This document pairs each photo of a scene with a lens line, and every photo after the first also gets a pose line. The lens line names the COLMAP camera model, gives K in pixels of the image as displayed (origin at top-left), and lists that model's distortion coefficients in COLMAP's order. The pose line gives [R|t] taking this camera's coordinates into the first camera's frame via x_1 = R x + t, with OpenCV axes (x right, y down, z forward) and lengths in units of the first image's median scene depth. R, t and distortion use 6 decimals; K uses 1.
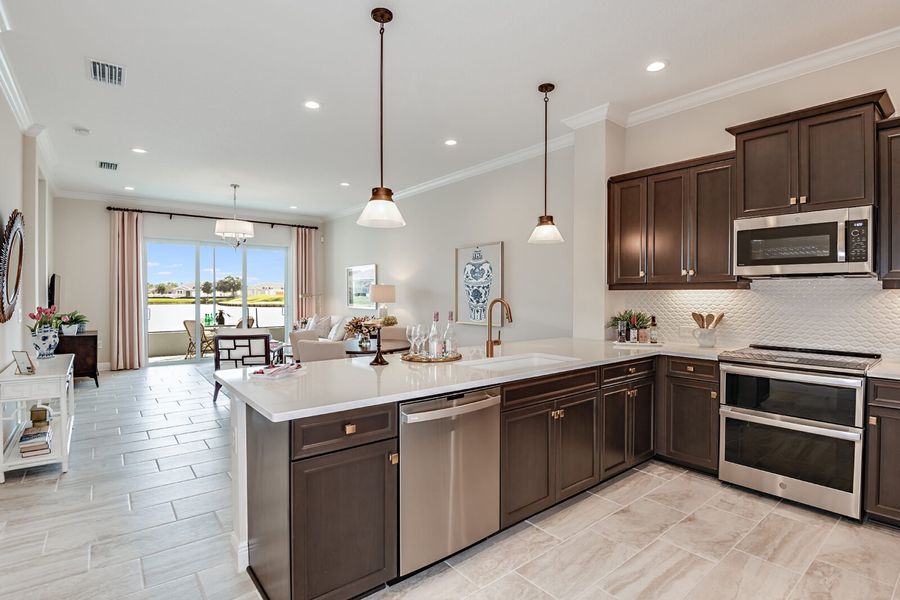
lens RADIAL K [[446.8, 0, 437.4], [0, 446.8, 300.9], [0, 0, 1]] dist [-0.000219, -0.027476]
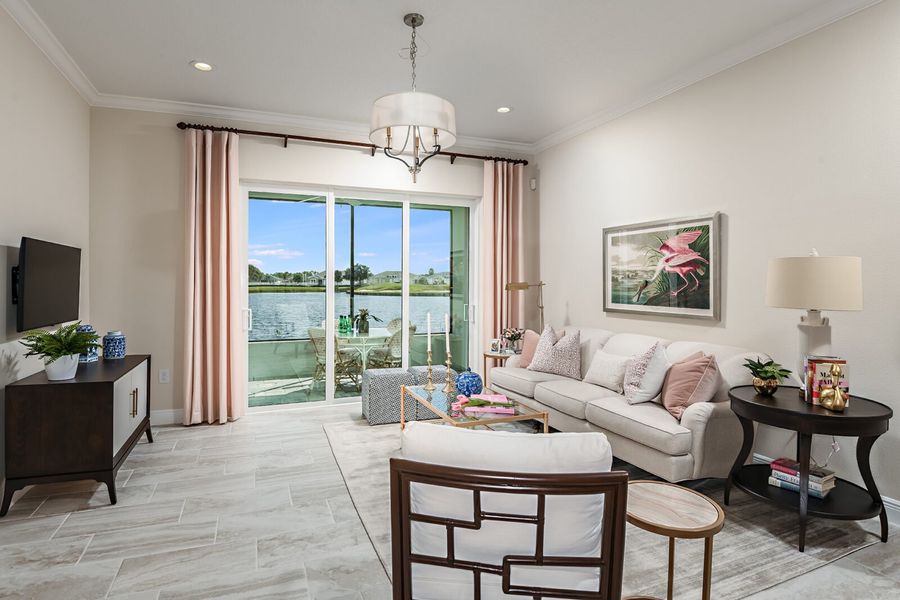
lens RADIAL K [[456.5, 0, 412.0], [0, 456.5, 286.1], [0, 0, 1]] dist [0.001304, -0.015757]
pose [[0.951639, 0.003850, -0.307195, -0.374733], [-0.006324, 0.999955, -0.007058, -0.011636], [0.307154, 0.008659, 0.951620, 0.694123]]
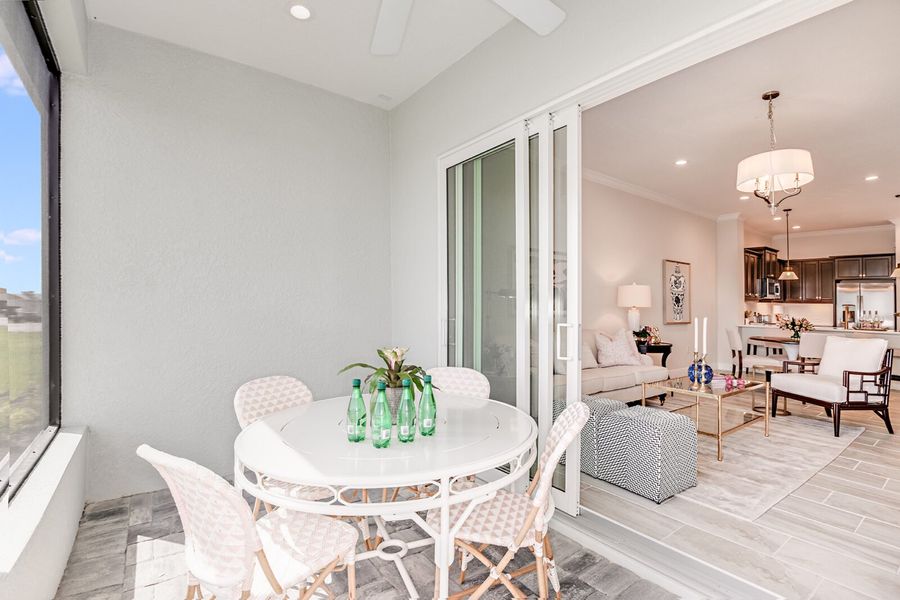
lens RADIAL K [[417.8, 0, 476.8], [0, 417.8, 290.4], [0, 0, 1]] dist [-0.003382, -0.017657]
pose [[-0.016235, 0.034994, 0.999256, -1.085613], [-0.005615, 0.999368, -0.035089, 0.002184], [-0.999852, -0.006181, -0.016028, 1.581803]]
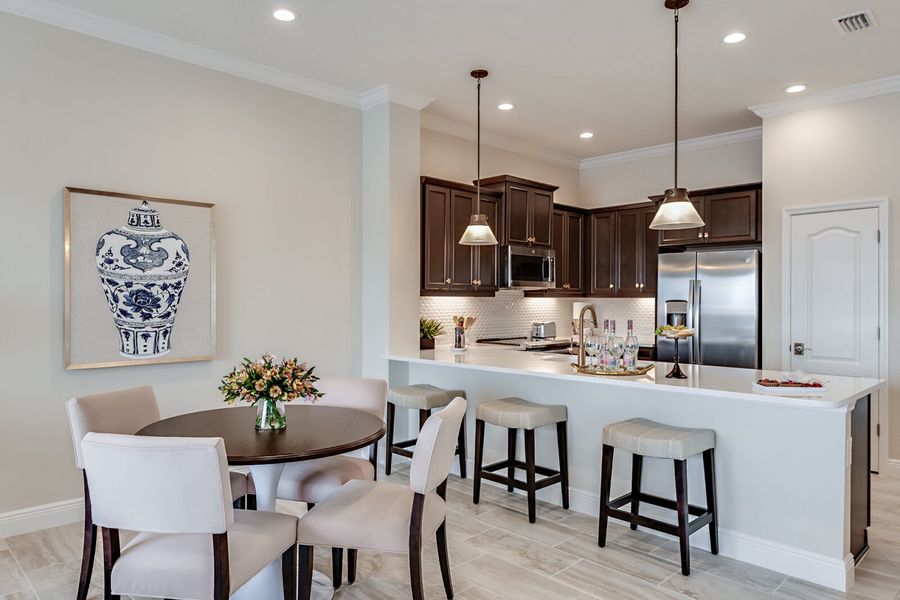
lens RADIAL K [[593.6, 0, 450.0], [0, 593.6, 300.0], [0, 0, 1]] dist [0.010270, -0.001240]
pose [[-0.126052, 0.001643, 0.992022, -0.578226], [0.014198, 0.999899, 0.000148, -0.010628], [-0.991922, 0.014103, -0.126062, 0.751023]]
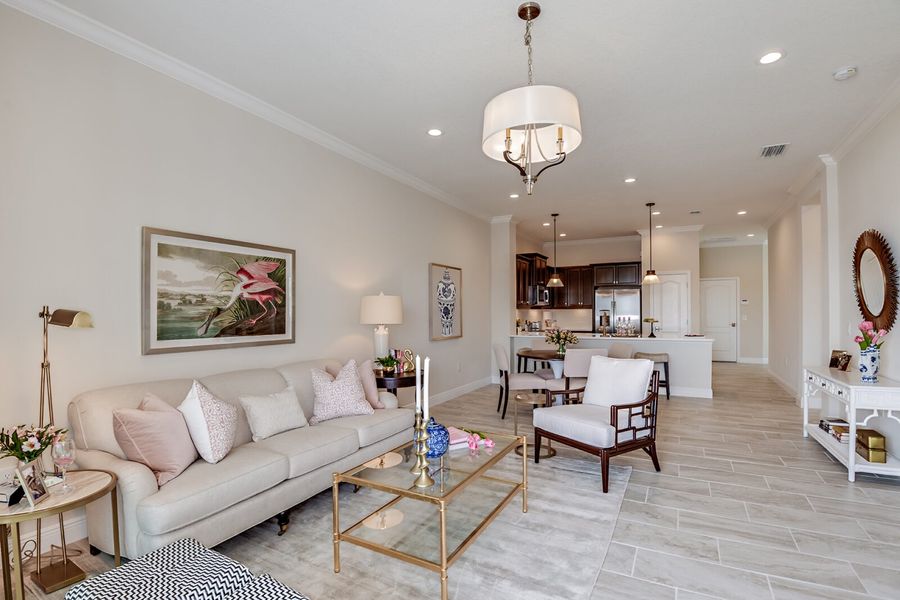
lens RADIAL K [[409.5, 0, 456.8], [0, 409.5, 309.4], [0, 0, 1]] dist [-0.001753, -0.015548]
pose [[-0.404769, 0.006513, 0.914396, -0.833698], [0.019025, 0.999818, 0.001300, -0.019822], [-0.914221, 0.017922, -0.404819, 1.374285]]
